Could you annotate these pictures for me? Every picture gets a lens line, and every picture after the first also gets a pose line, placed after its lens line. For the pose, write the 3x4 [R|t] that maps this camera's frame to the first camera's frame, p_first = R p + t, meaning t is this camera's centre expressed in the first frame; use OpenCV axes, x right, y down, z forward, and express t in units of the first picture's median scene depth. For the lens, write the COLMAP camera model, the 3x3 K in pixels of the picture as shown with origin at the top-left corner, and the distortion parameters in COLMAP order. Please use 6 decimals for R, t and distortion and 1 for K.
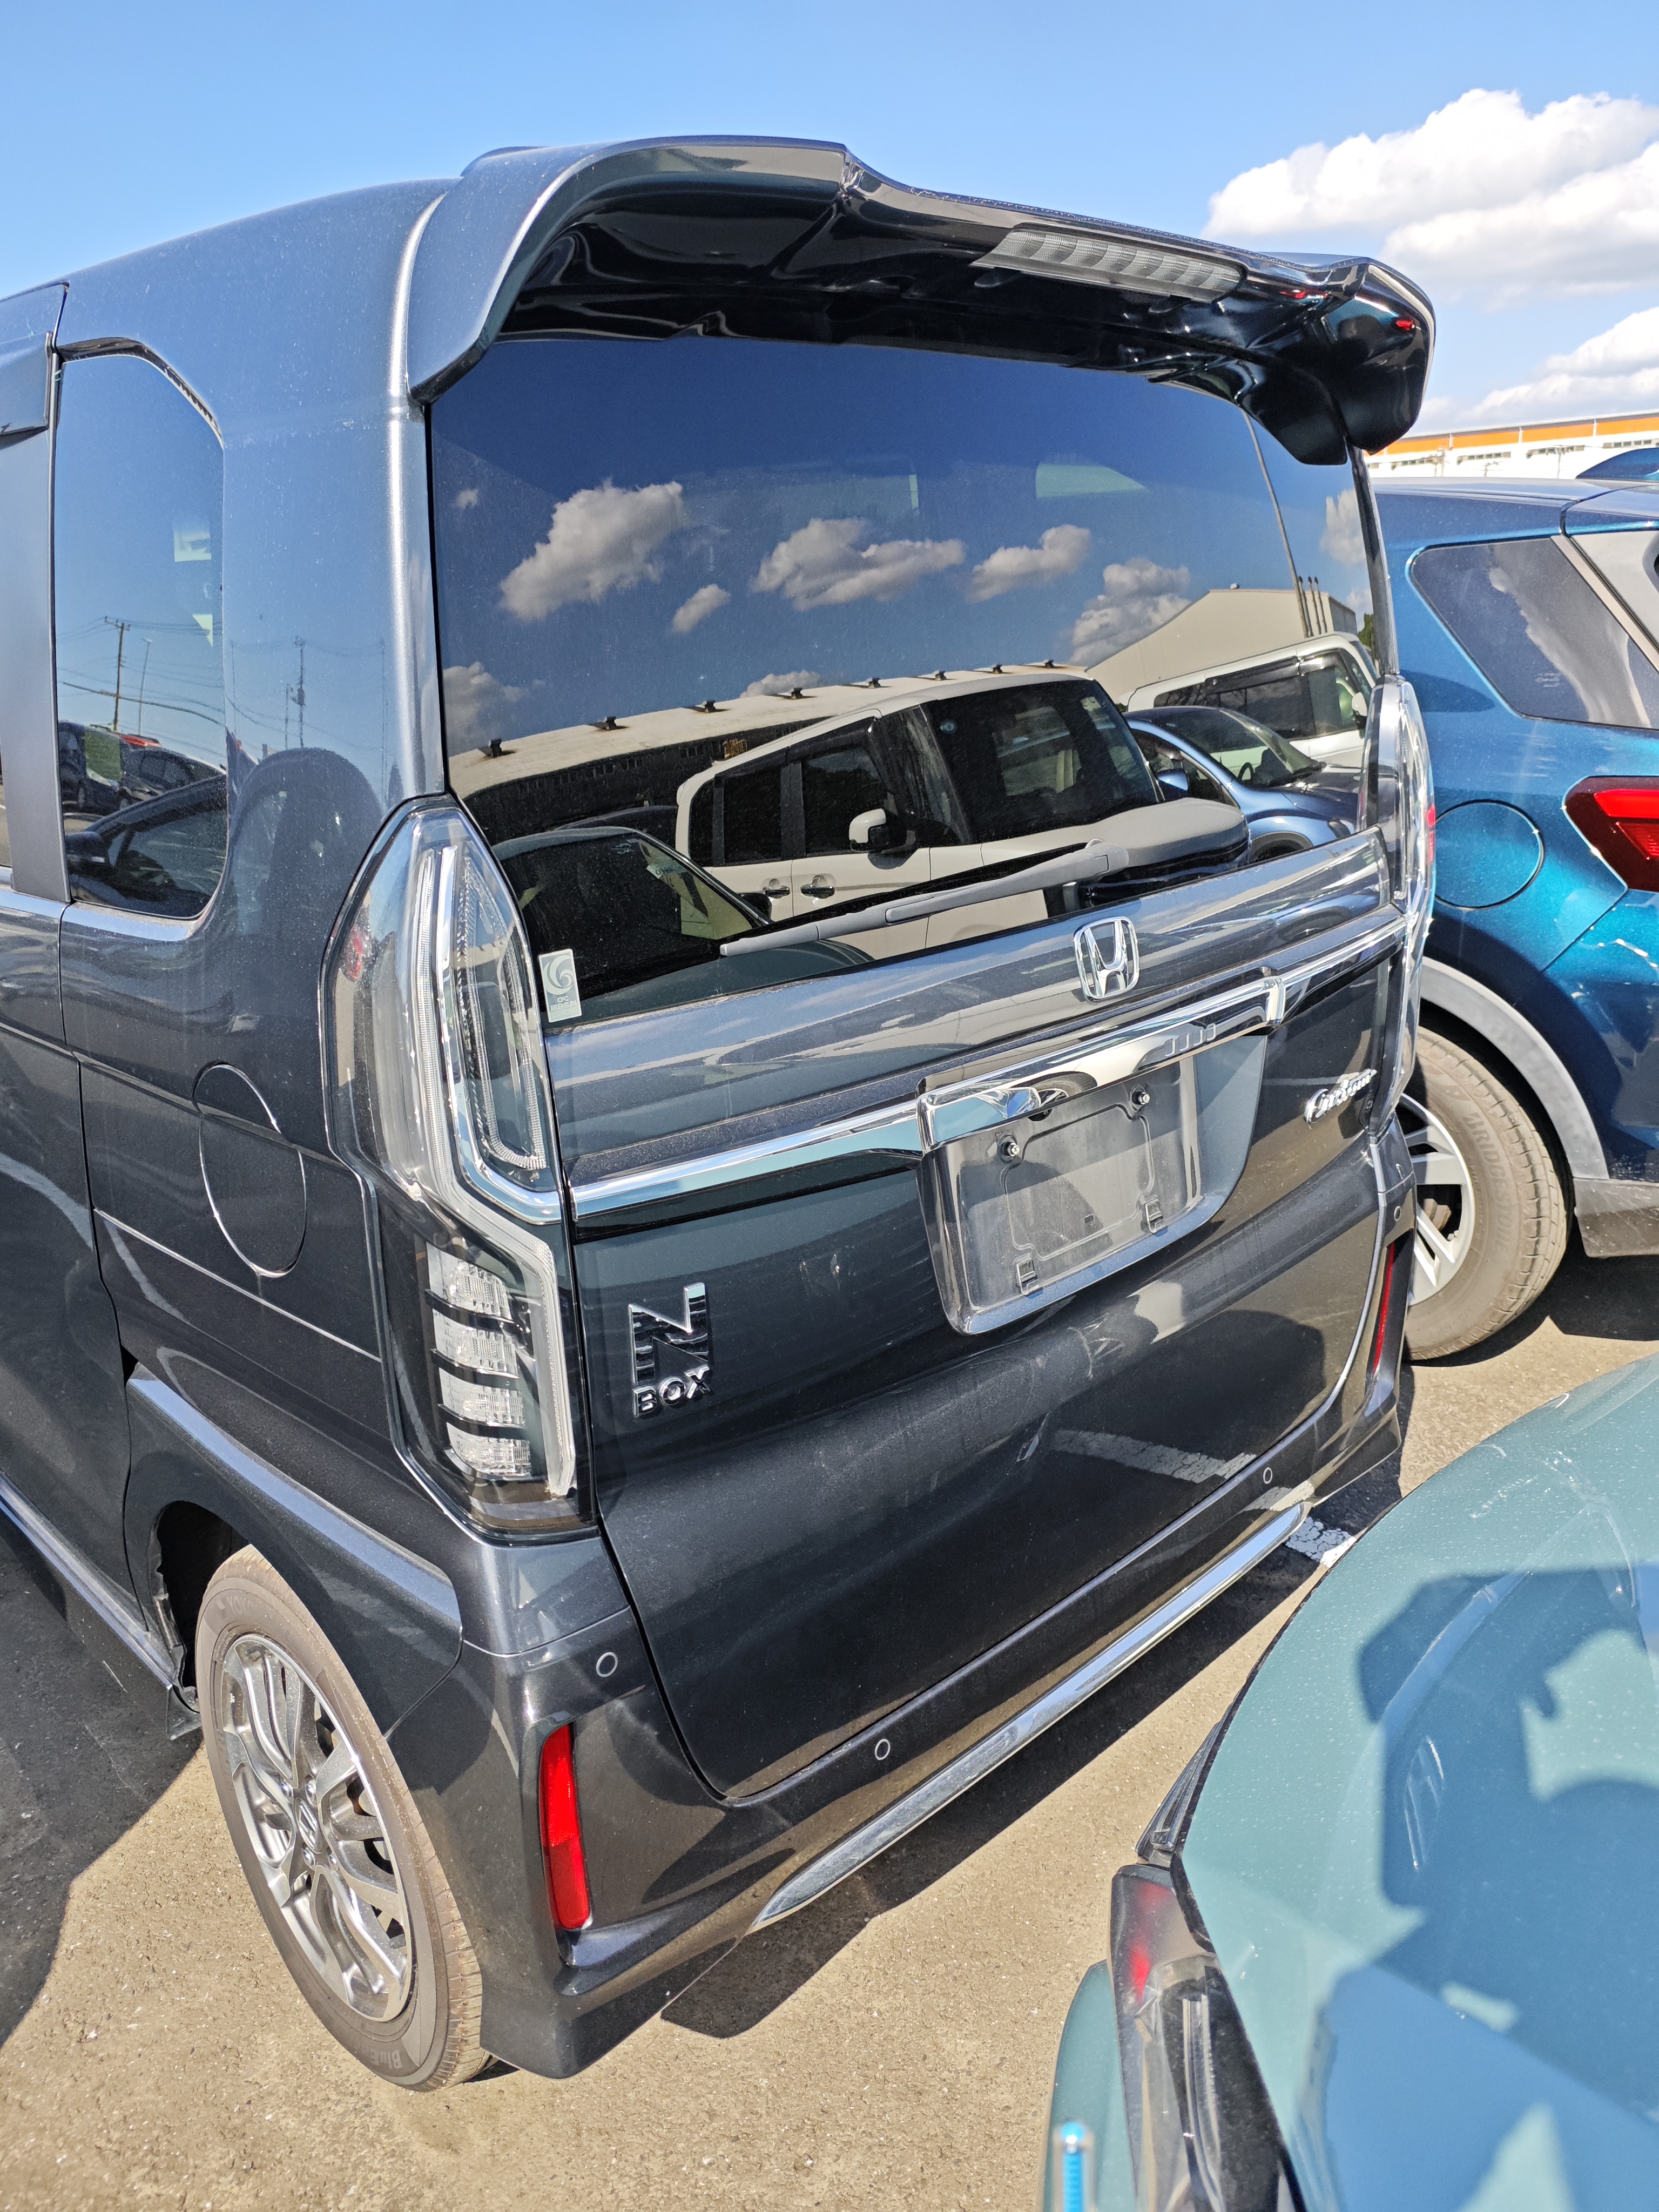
lens RADIAL K [[1631.5, 0, 880.4], [0, 1631.5, 1113.7], [0, 0, 1]] dist [0.028023, -0.035072]
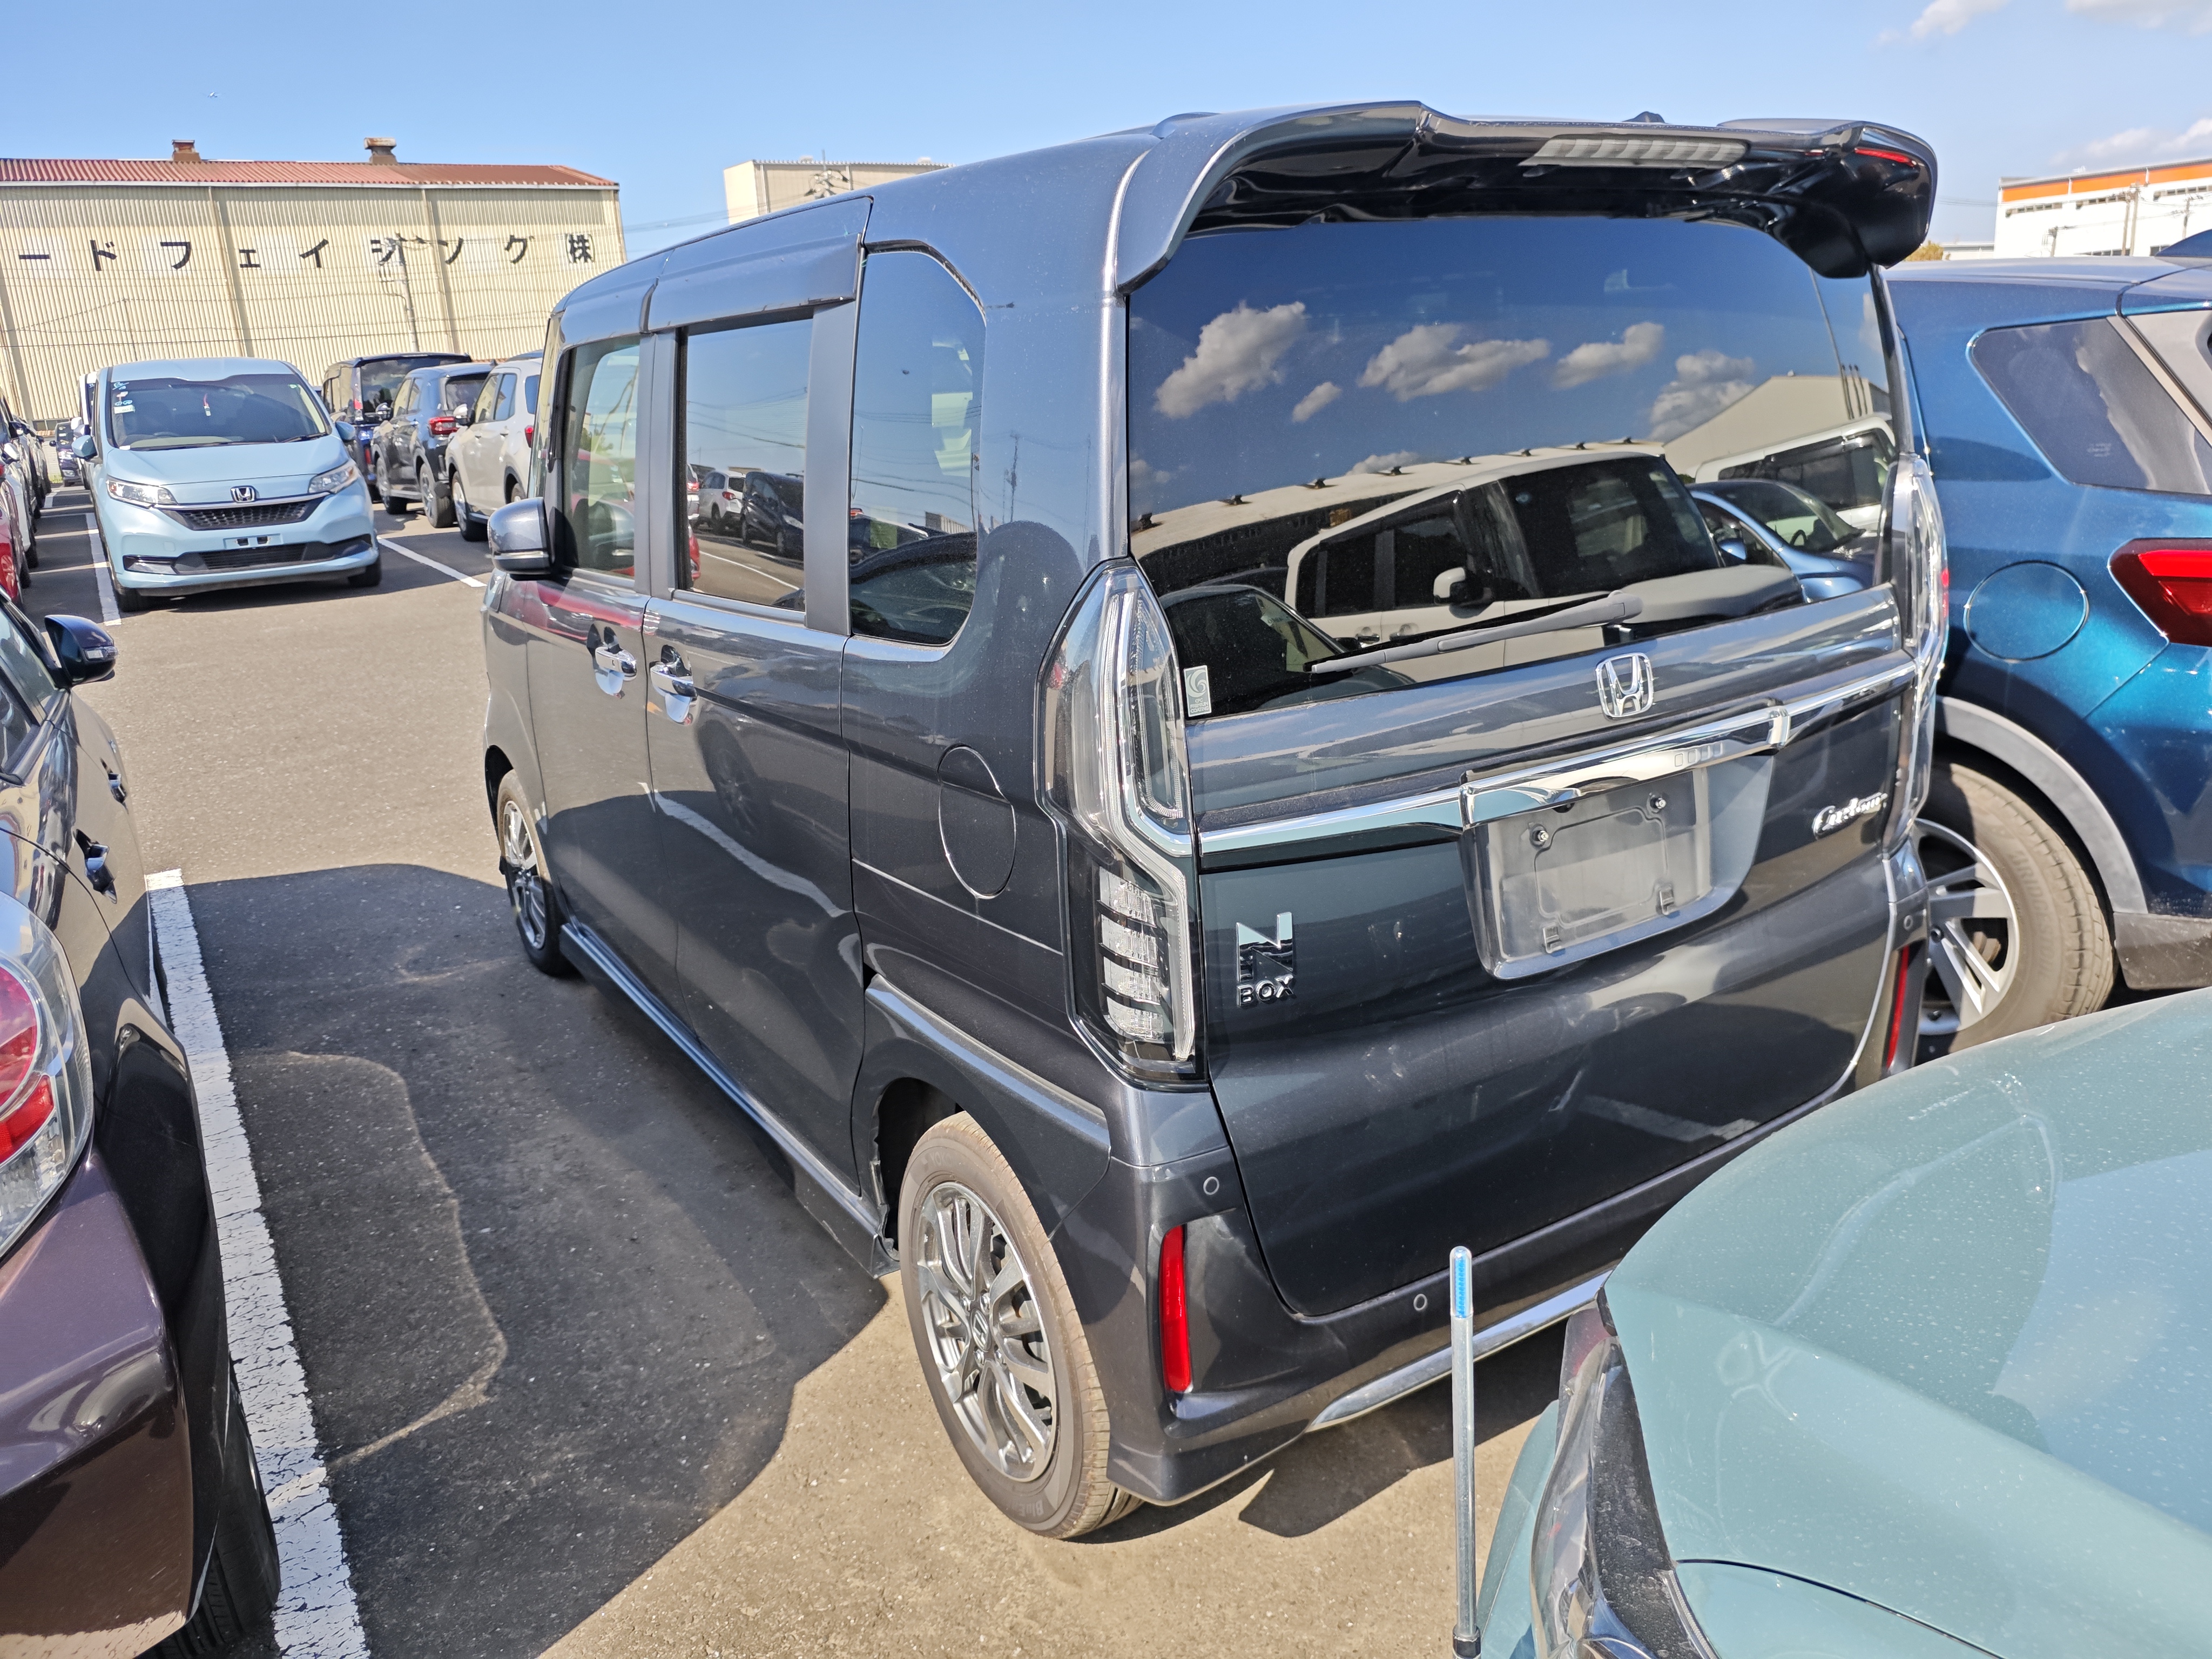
lens RADIAL K [[1631.5, 0, 1116.8], [0, 1631.5, 817.9], [0, 0, 1]] dist [0.028023, -0.035072]
pose [[0.974026, 0.033877, -0.223887, 0.039617], [-0.041863, 0.998642, -0.031017, 0.055166], [0.222532, 0.039584, 0.974121, -0.274743]]
